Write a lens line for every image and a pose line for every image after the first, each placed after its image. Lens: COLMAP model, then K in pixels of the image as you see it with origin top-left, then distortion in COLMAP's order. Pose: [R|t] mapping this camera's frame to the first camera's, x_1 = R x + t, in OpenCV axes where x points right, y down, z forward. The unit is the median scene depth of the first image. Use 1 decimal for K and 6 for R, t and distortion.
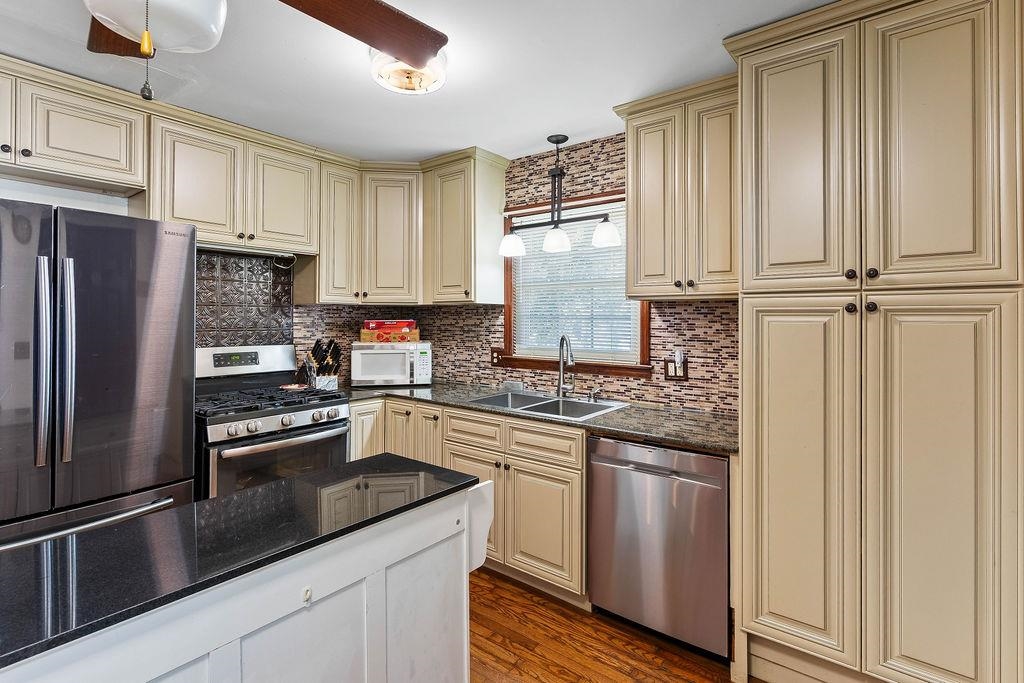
lens RADIAL K [[484.5, 0, 515.6], [0, 484.5, 315.7], [0, 0, 1]] dist [0.002313, 0.000204]
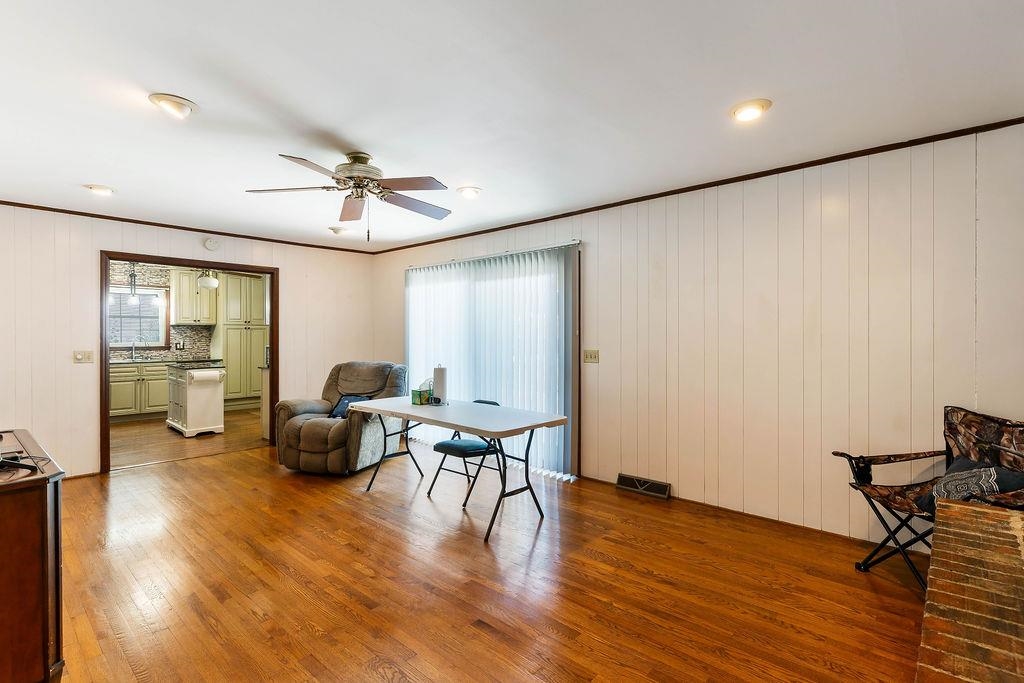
lens RADIAL K [[484.5, 0, 511.4], [0, 484.5, 338.5], [0, 0, 1]] dist [0.002313, 0.000204]
pose [[0.040227, -0.005993, 0.999173, -2.760033], [-0.003937, 0.999973, 0.006157, 0.031675], [-0.999183, -0.004182, 0.040202, -1.305945]]
